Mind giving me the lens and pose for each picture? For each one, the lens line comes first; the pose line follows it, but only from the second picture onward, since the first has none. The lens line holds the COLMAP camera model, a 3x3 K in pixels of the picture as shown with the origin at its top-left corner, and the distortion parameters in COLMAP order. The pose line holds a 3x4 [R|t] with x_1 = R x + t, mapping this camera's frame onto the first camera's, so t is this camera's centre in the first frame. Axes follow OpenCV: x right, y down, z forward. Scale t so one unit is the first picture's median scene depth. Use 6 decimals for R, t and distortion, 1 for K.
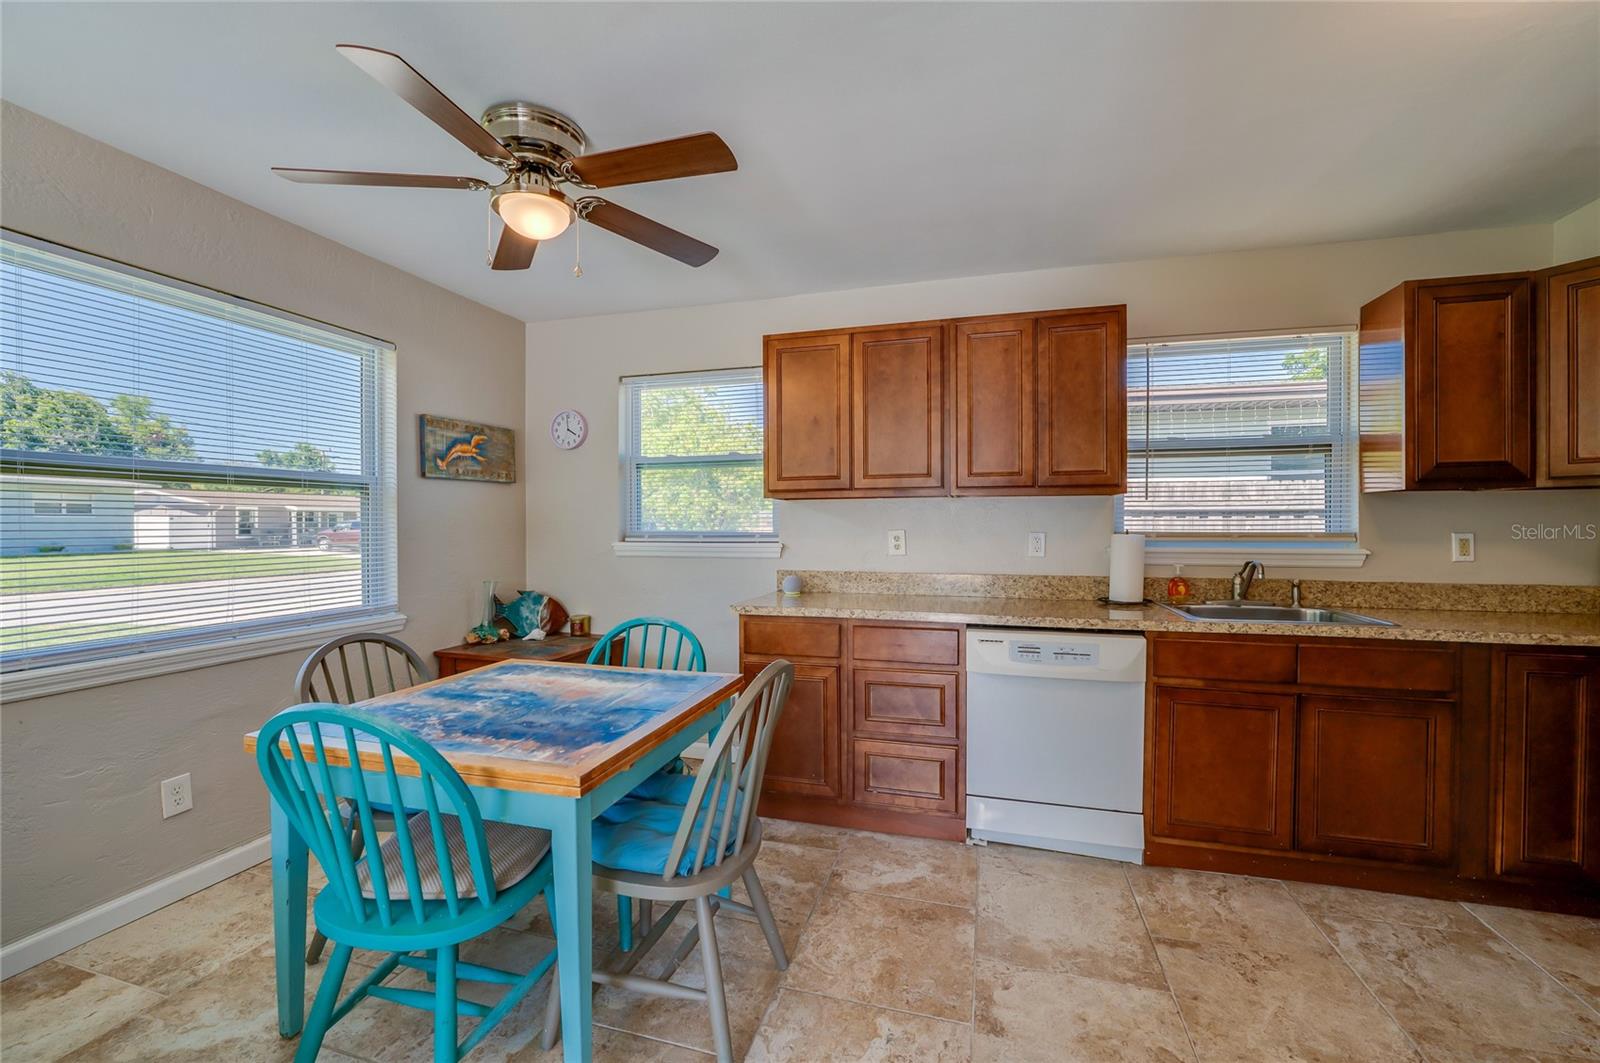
lens RADIAL K [[638.6, 0, 816.3], [0, 638.6, 526.9], [0, 0, 1]] dist [-0.014357, -0.000397]
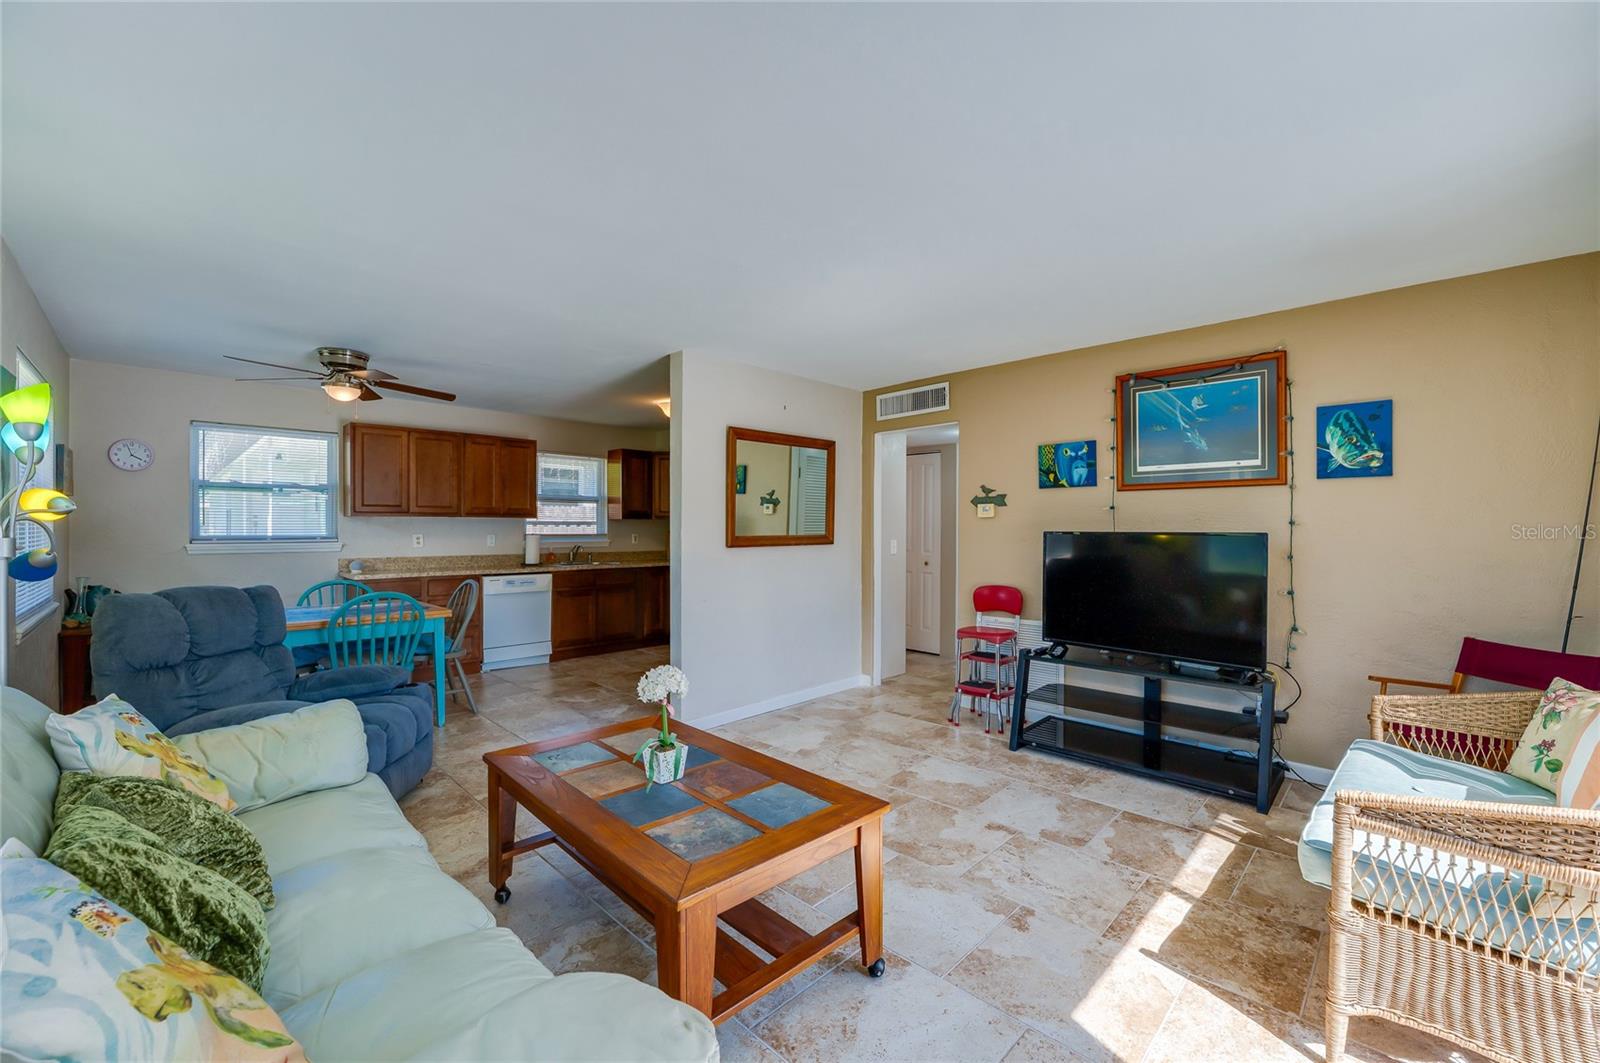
lens RADIAL K [[638.6, 0, 784.2], [0, 638.6, 527.3], [0, 0, 1]] dist [-0.014357, -0.000397]
pose [[0.493201, 0.003297, 0.869909, -1.234743], [-0.000642, 0.999994, -0.003426, -0.010492], [-0.869915, 0.001131, 0.493200, -1.085565]]
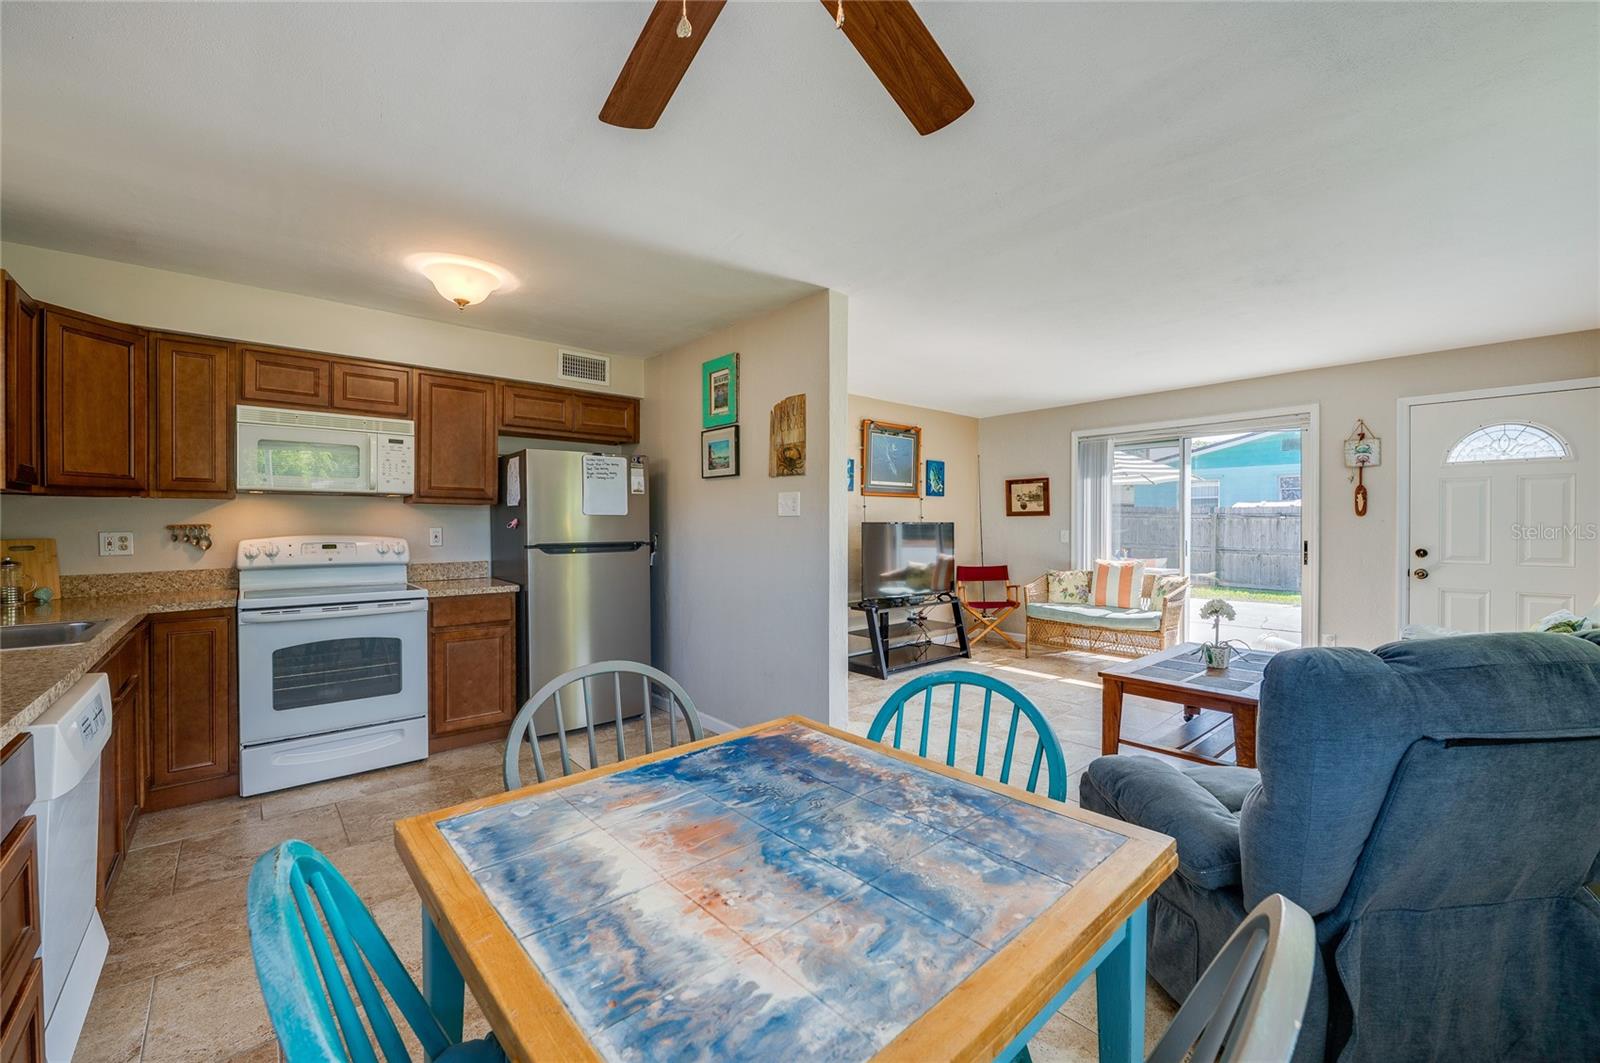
lens RADIAL K [[638.6, 0, 819.6], [0, 638.6, 525.7], [0, 0, 1]] dist [-0.014357, -0.000397]
pose [[-0.845716, 0.001217, 0.533632, -0.591185], [0.003918, 0.999985, 0.003929, -0.002909], [-0.533619, 0.005414, -0.845708, 1.102989]]
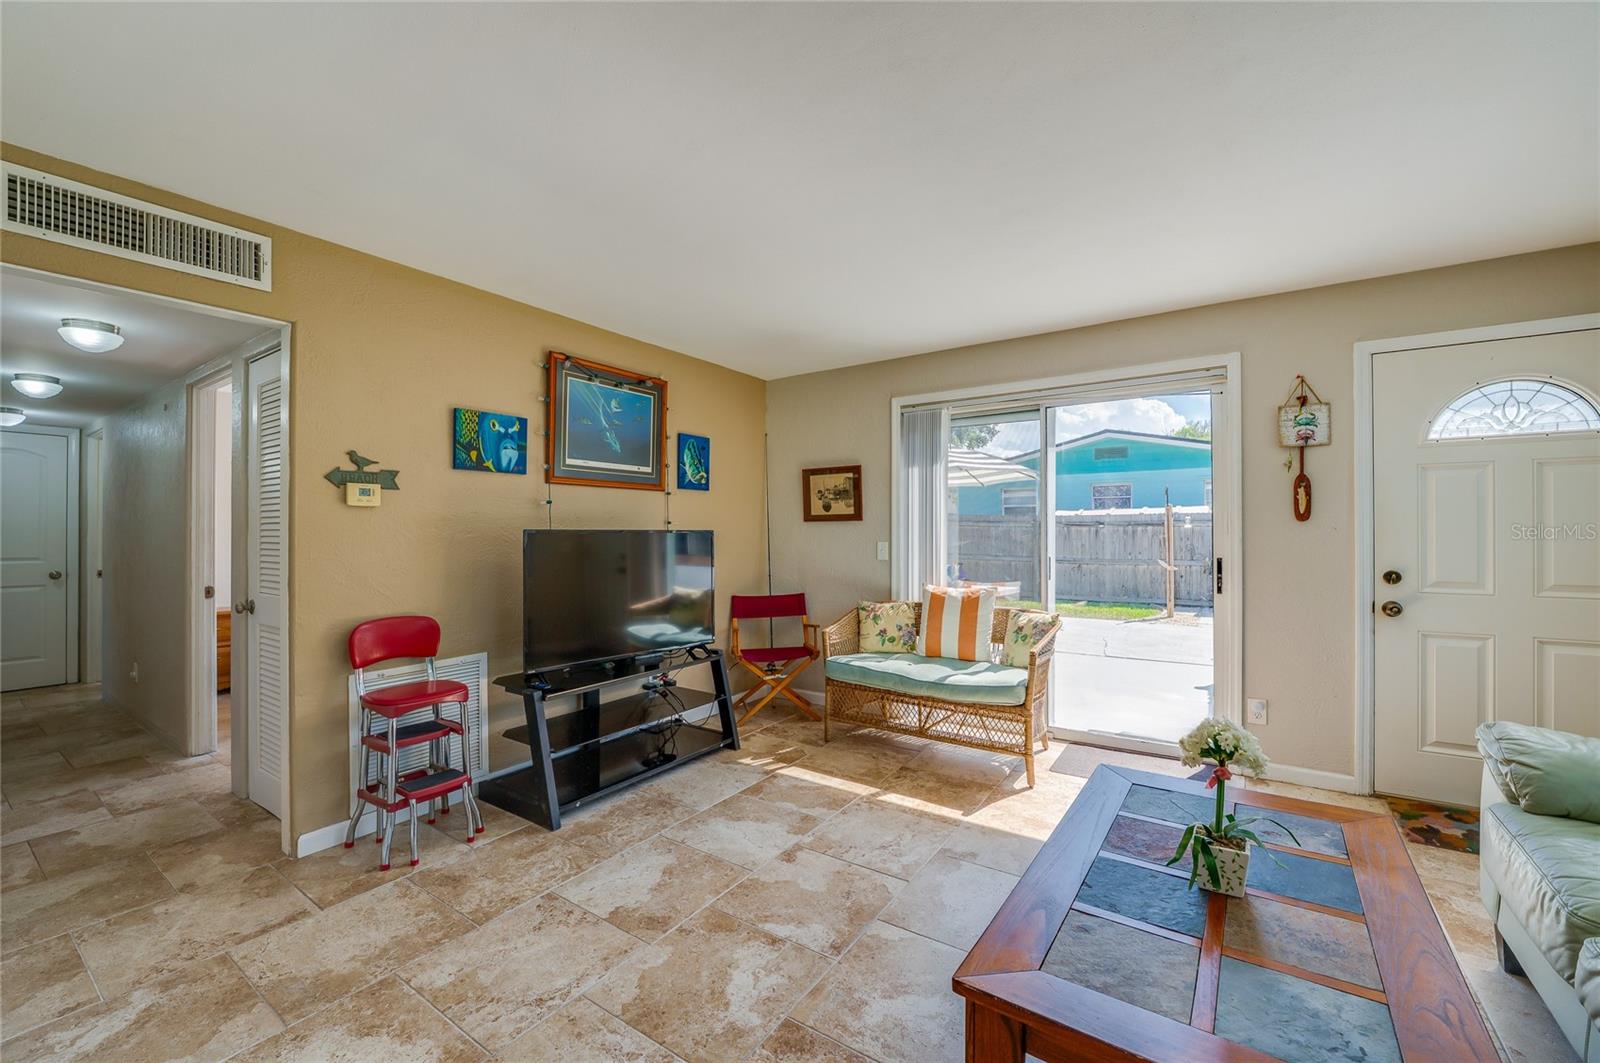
lens RADIAL K [[638.6, 0, 819.0], [0, 638.6, 529.5], [0, 0, 1]] dist [-0.014357, -0.000397]
pose [[-0.953413, 0.004321, 0.301637, -0.414468], [0.003505, 0.999989, -0.003247, -0.000506], [-0.301648, -0.002038, -0.953417, 0.108727]]
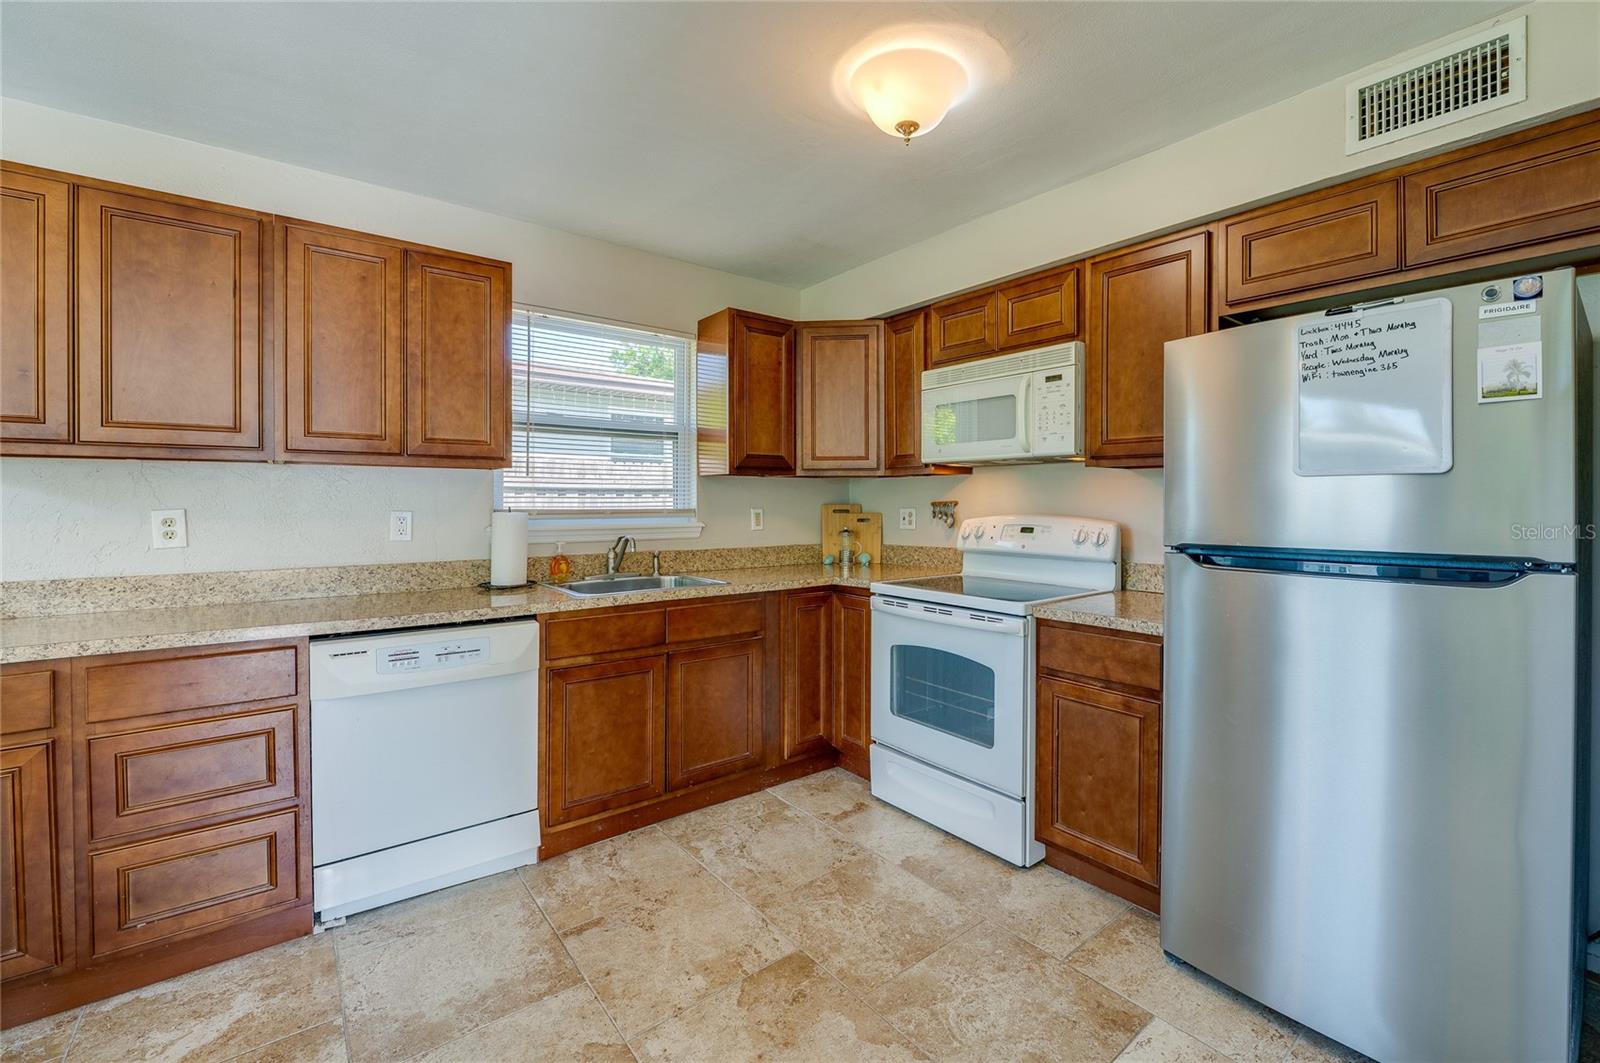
lens RADIAL K [[672.9, 0, 815.4], [0, 672.9, 503.3], [0, 0, 1]] dist [-0.017346, 0.001257]
pose [[0.583043, -0.000092, 0.812442, -0.048831], [0.001086, 0.999999, -0.000666, -0.000304], [-0.812441, 0.001271, 0.583042, 0.079381]]
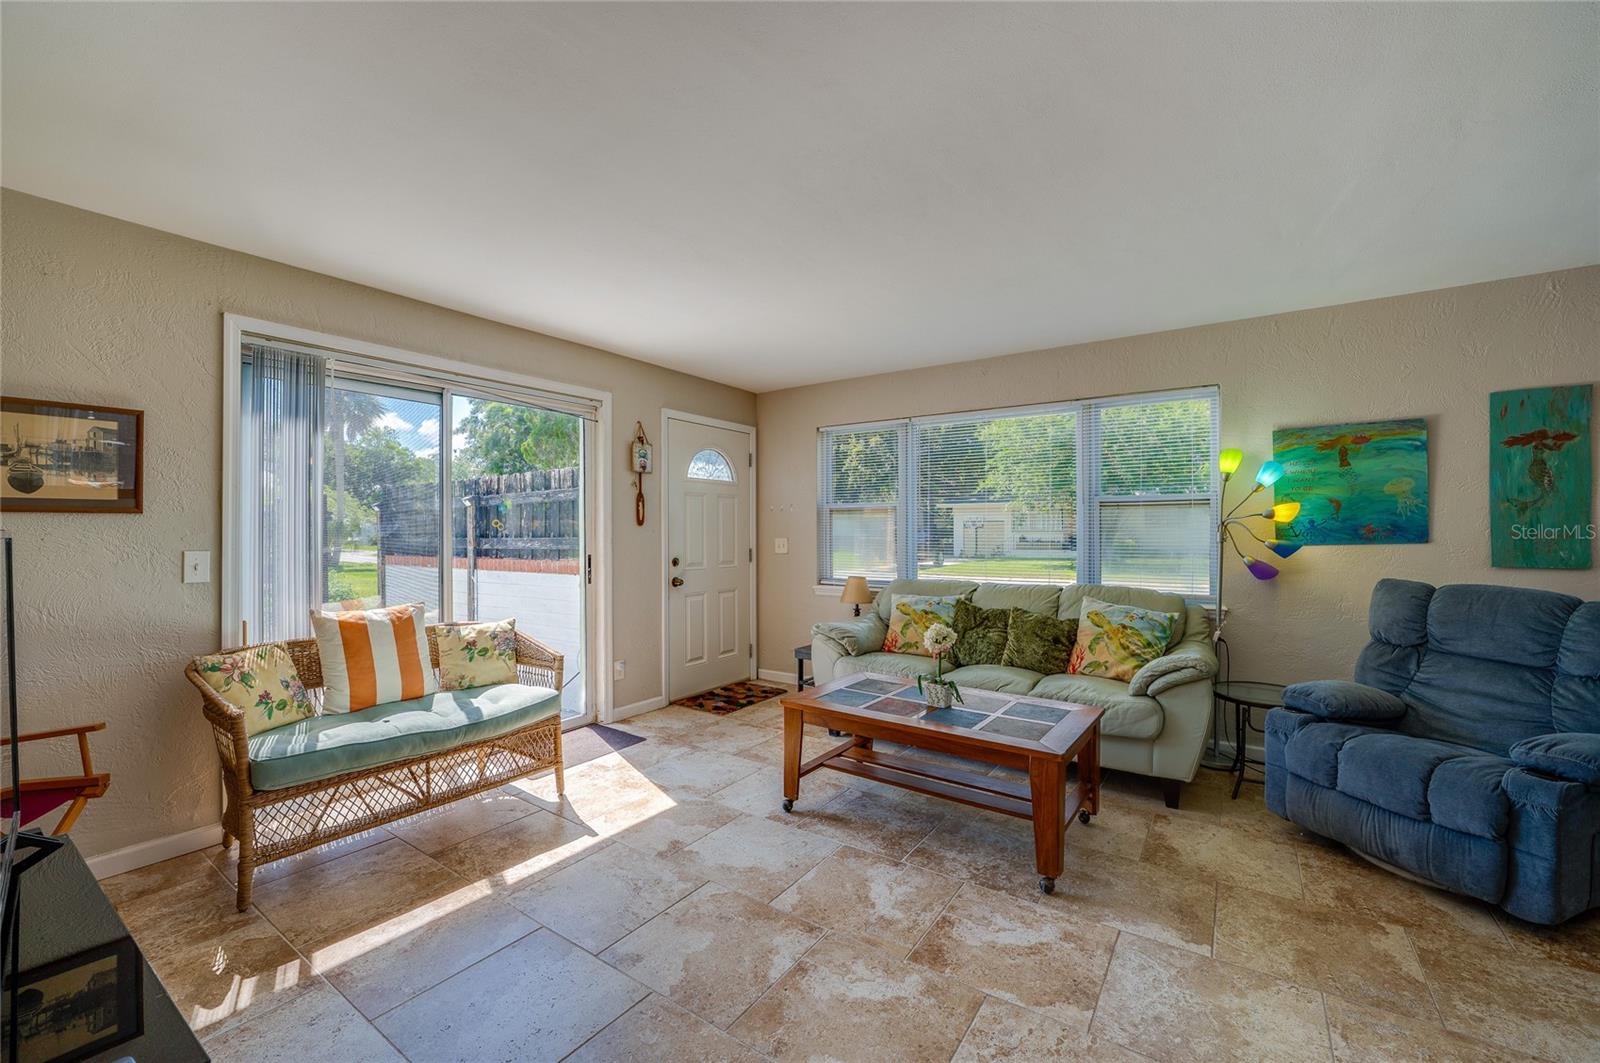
lens RADIAL K [[638.6, 0, 785.7], [0, 638.6, 529.7], [0, 0, 1]] dist [-0.014357, -0.000397]
pose [[-0.334293, -0.001118, -0.942469, 0.607775], [0.001443, 0.999998, -0.001698, -0.002748], [0.942468, -0.001927, -0.334290, -0.409669]]
